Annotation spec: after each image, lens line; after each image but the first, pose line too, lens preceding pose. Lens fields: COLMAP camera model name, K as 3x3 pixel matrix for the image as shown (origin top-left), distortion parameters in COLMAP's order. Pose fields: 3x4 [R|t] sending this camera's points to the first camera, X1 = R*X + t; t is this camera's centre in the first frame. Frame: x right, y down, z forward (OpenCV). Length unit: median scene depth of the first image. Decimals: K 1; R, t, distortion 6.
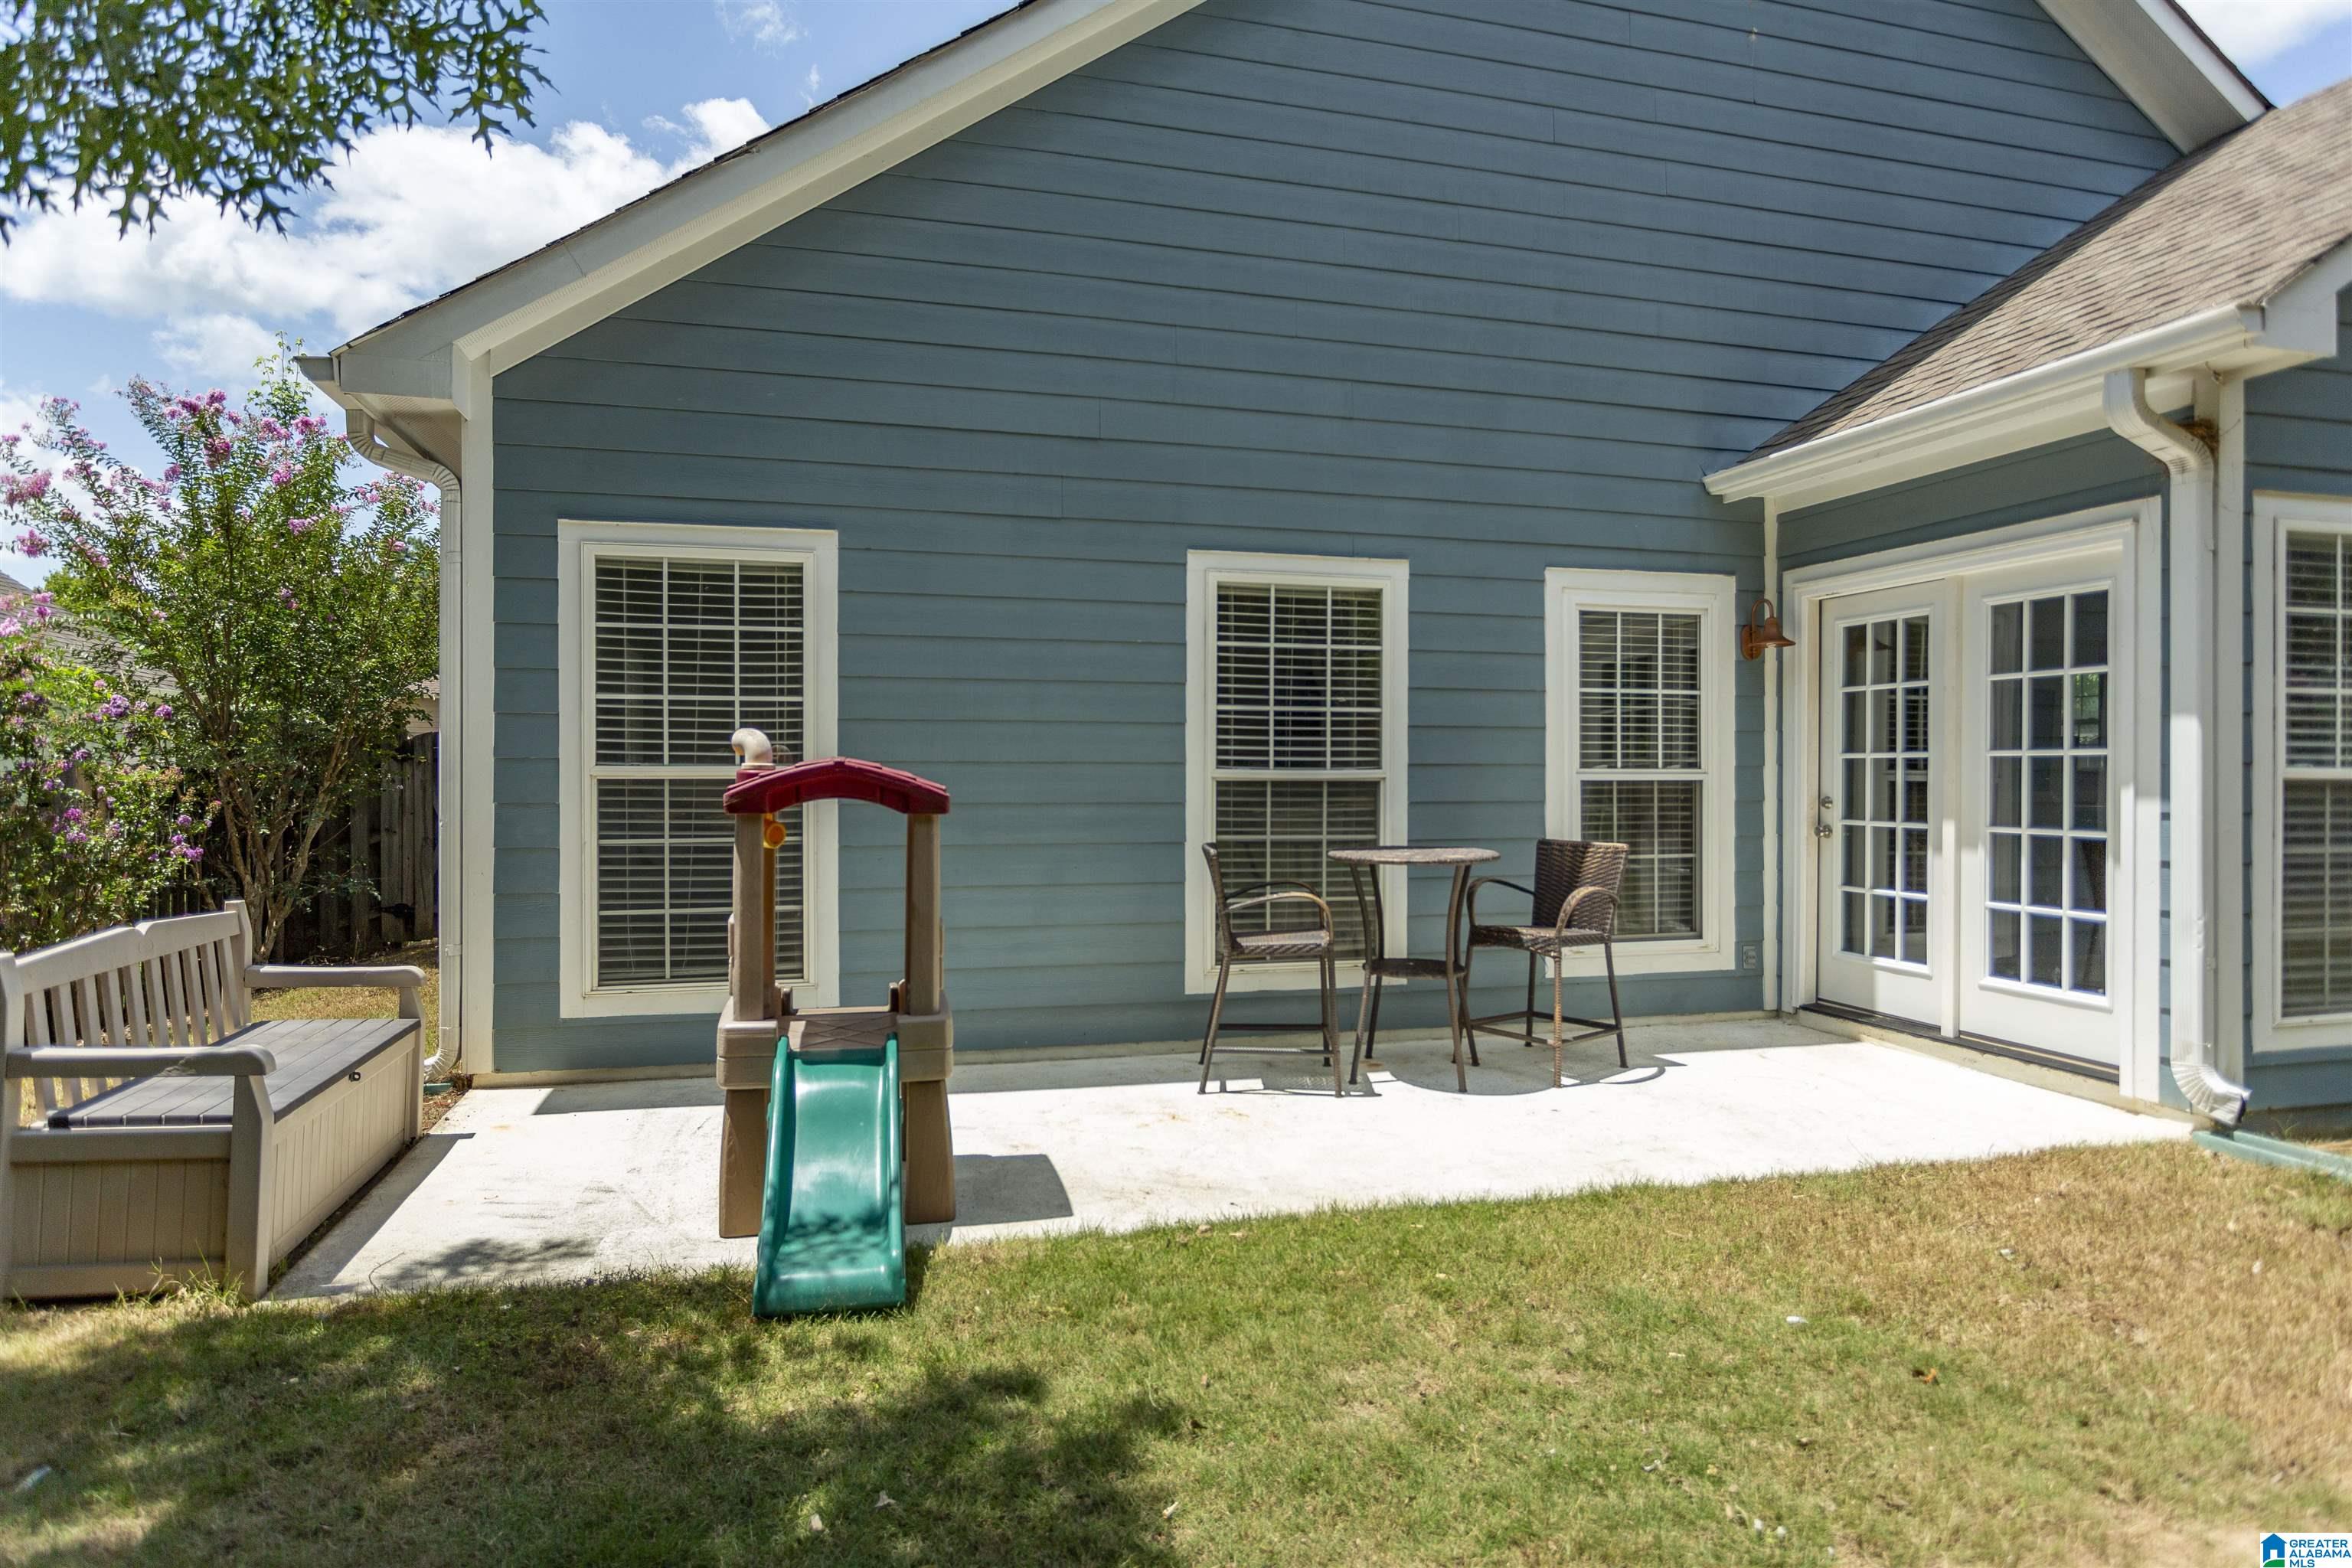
lens RADIAL K [[1247.5, 0, 1191.1], [0, 1247.5, 782.0], [0, 0, 1]] dist [-0.003237, 0.003201]
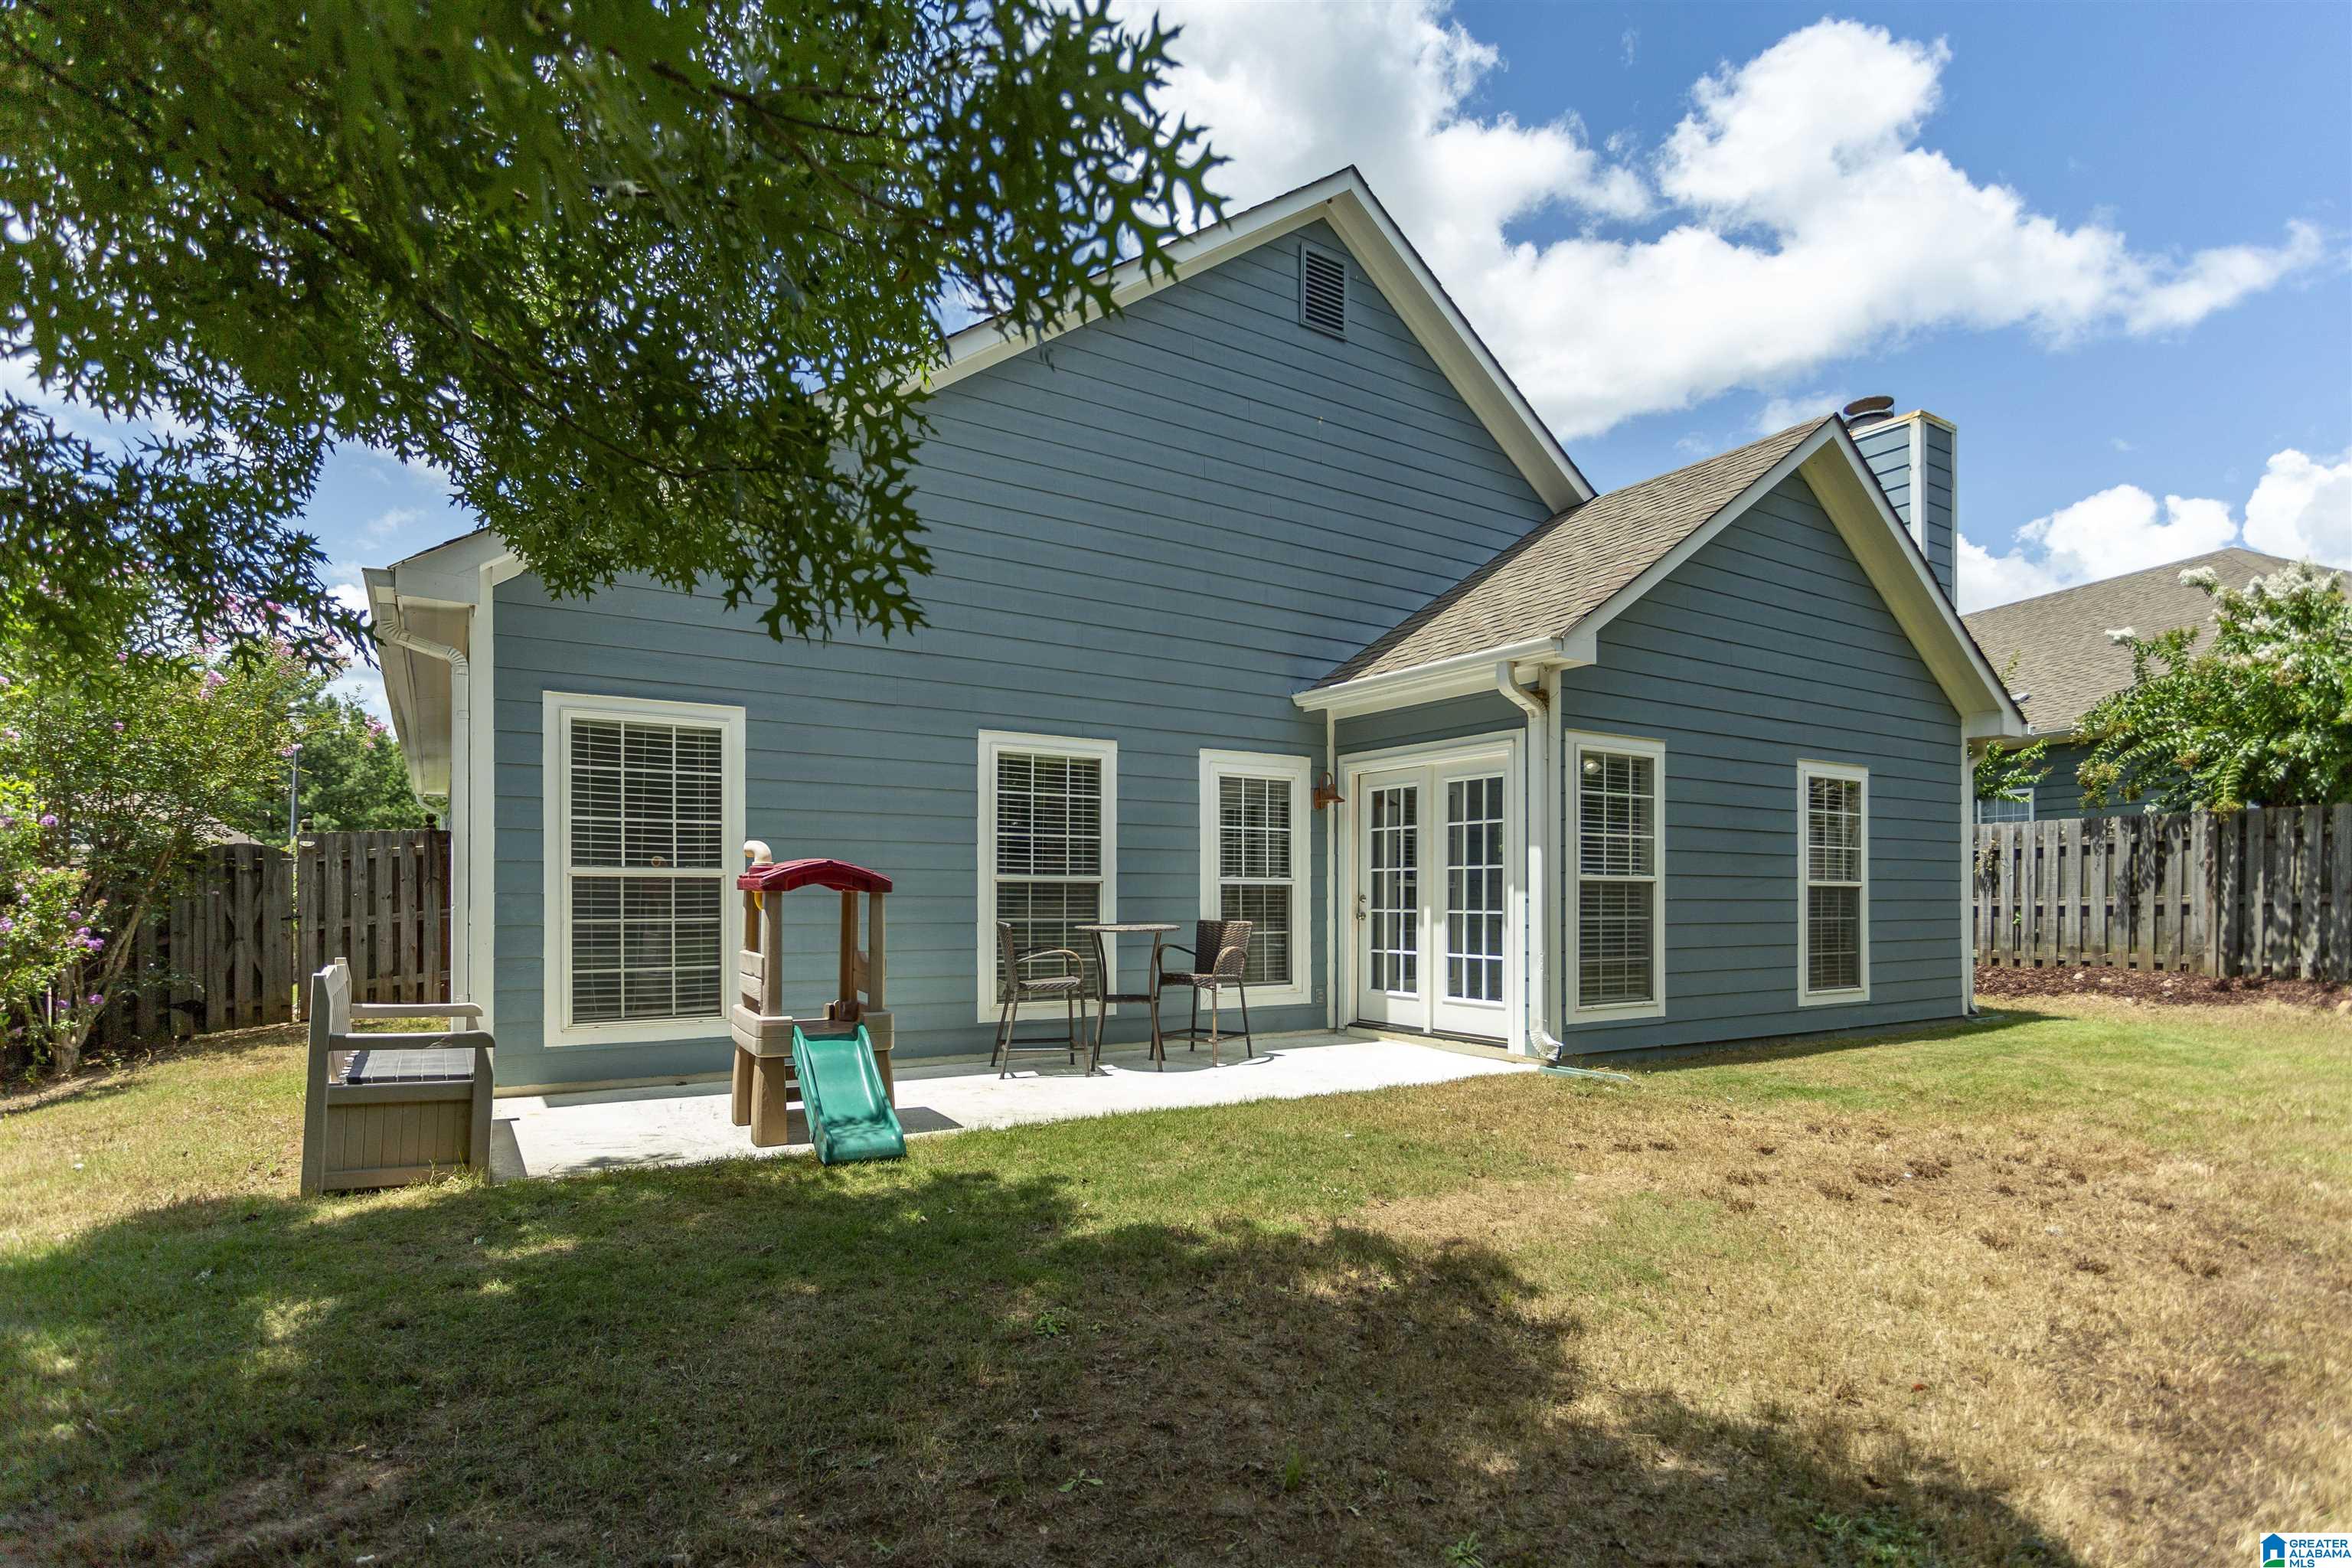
lens RADIAL K [[1112.3, 0, 1166.1], [0, 1112.3, 896.4], [0, 0, 1]] dist [0.004703, 0.001278]
pose [[0.956424, 0.000973, 0.291979, -0.192042], [0.001642, 0.999961, -0.008713, 0.030820], [-0.291976, 0.008813, 0.956385, -0.379419]]
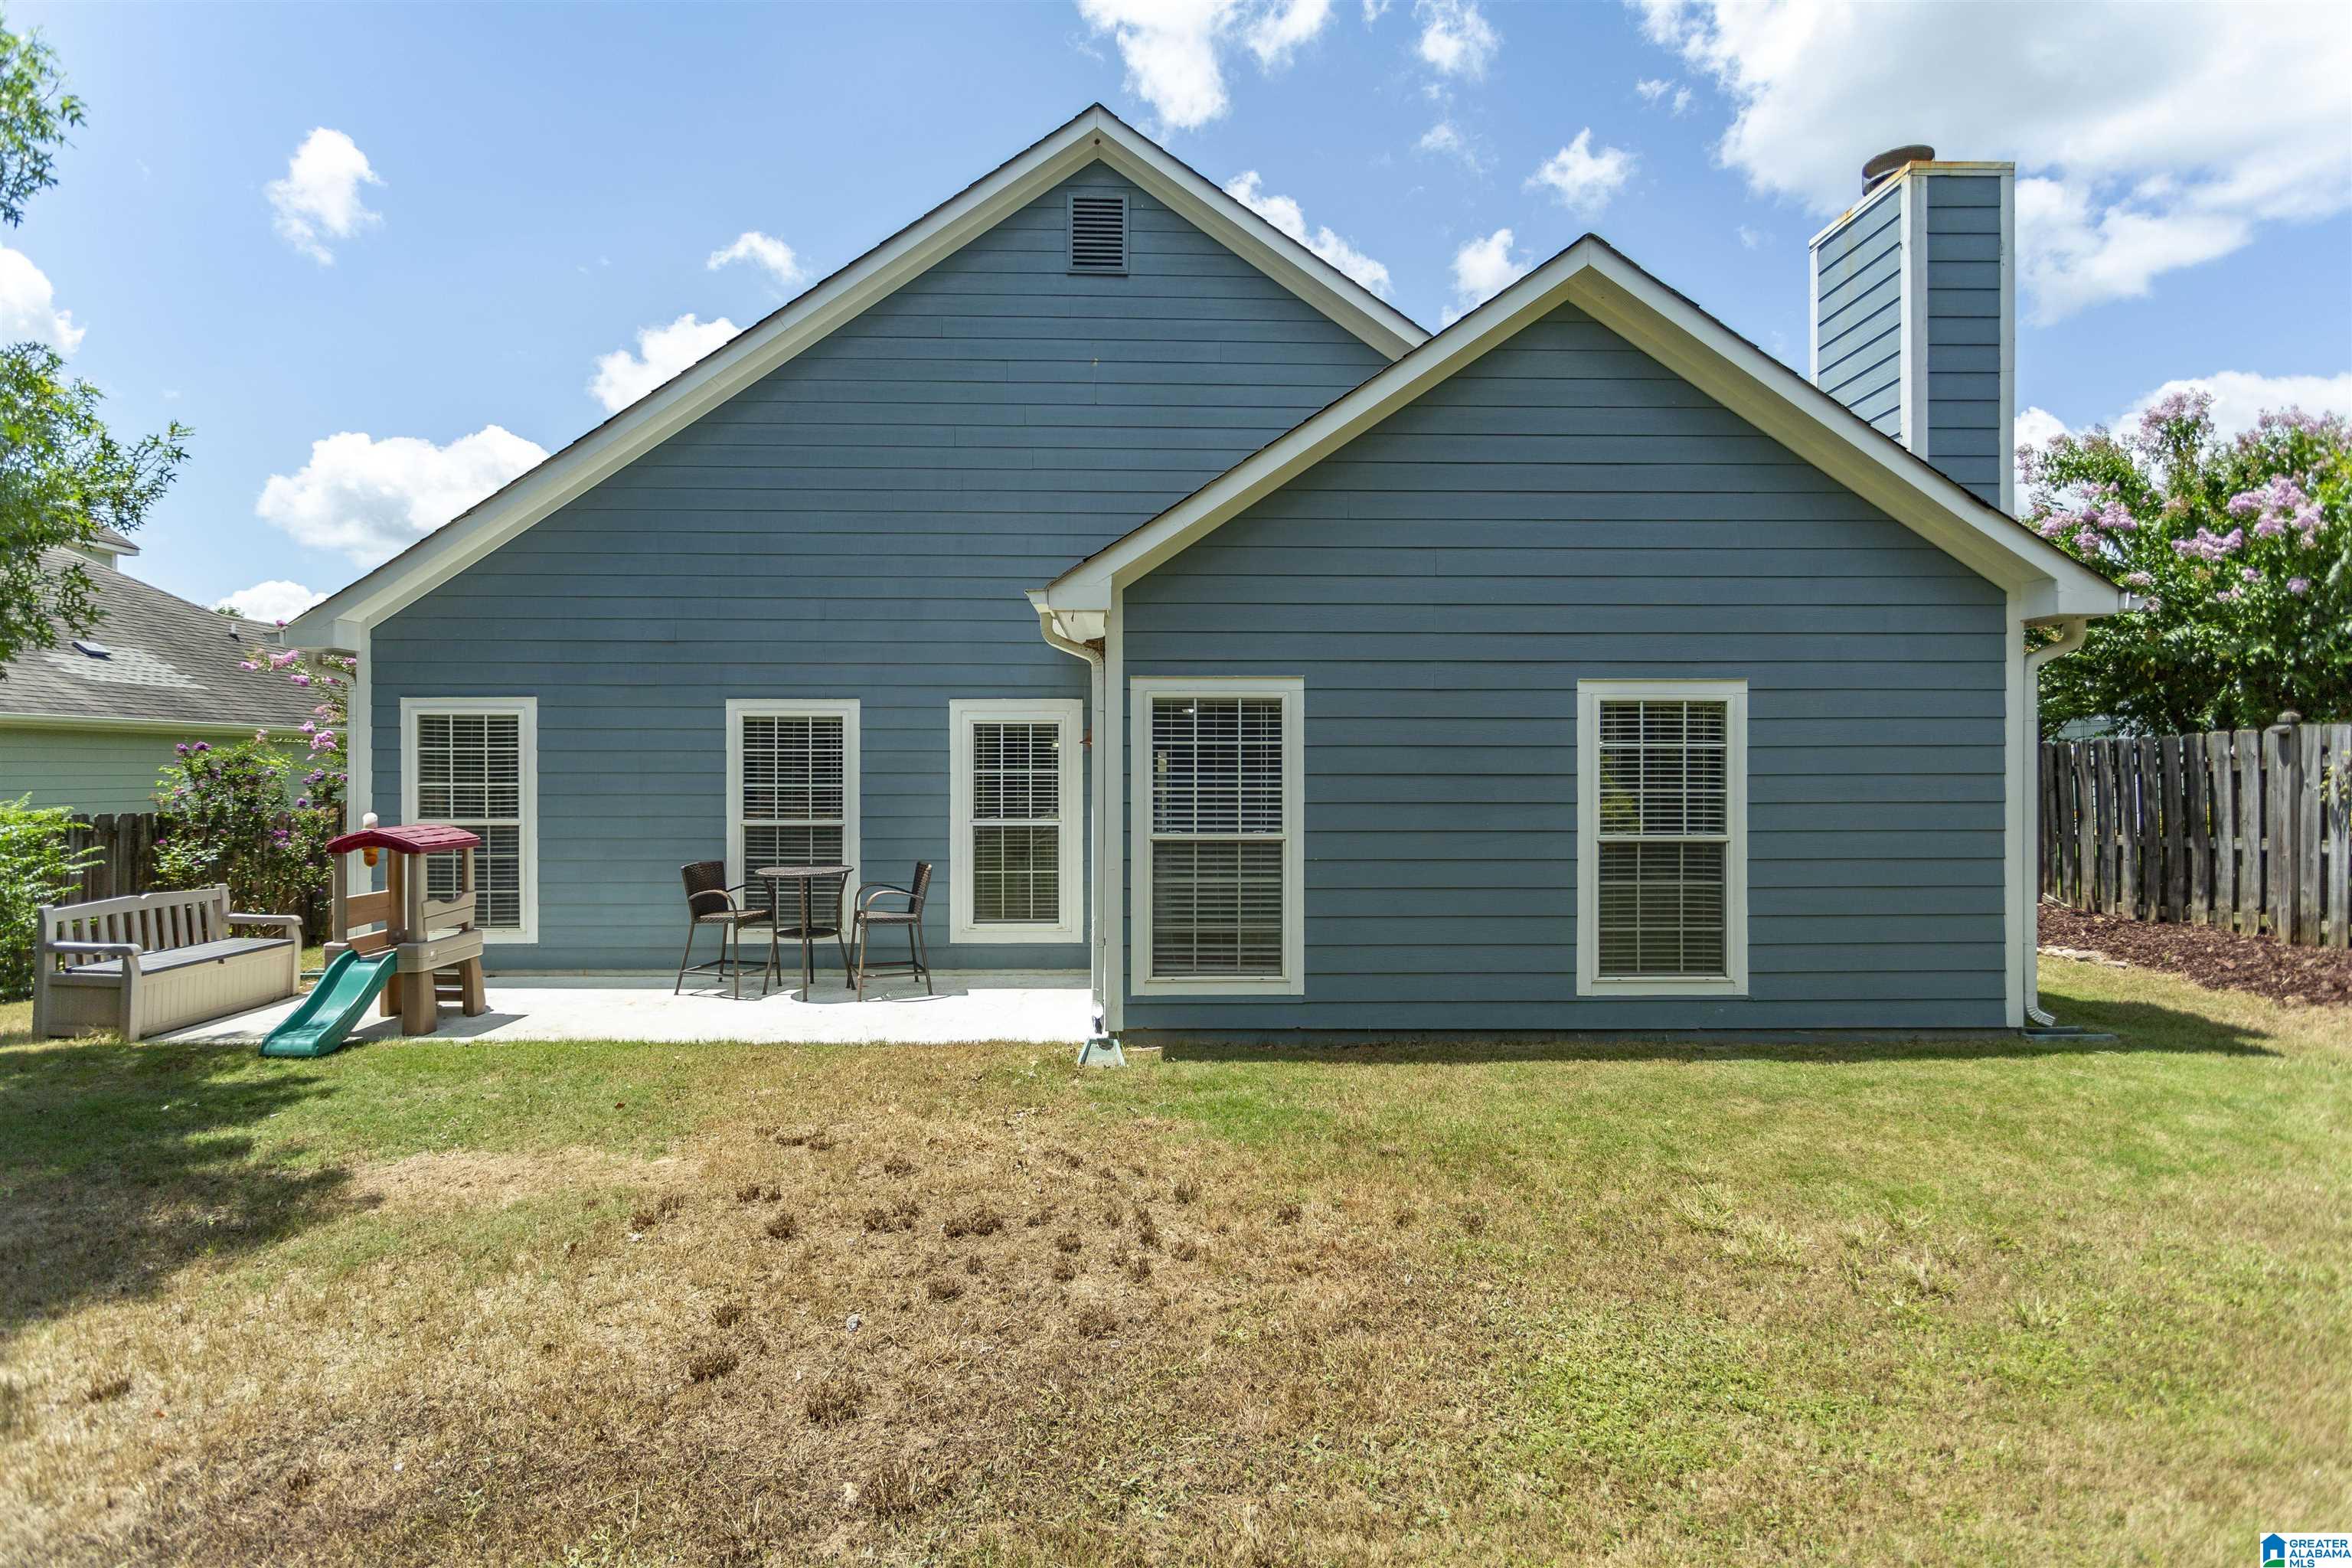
lens RADIAL K [[1112.3, 0, 1278.0], [0, 1112.3, 763.7], [0, 0, 1]] dist [0.004703, 0.001278]
pose [[0.973994, -0.001472, -0.226569, 1.221749], [-0.000650, 0.999957, -0.009292, -0.082703], [0.226573, 0.009198, 0.973951, -0.418248]]
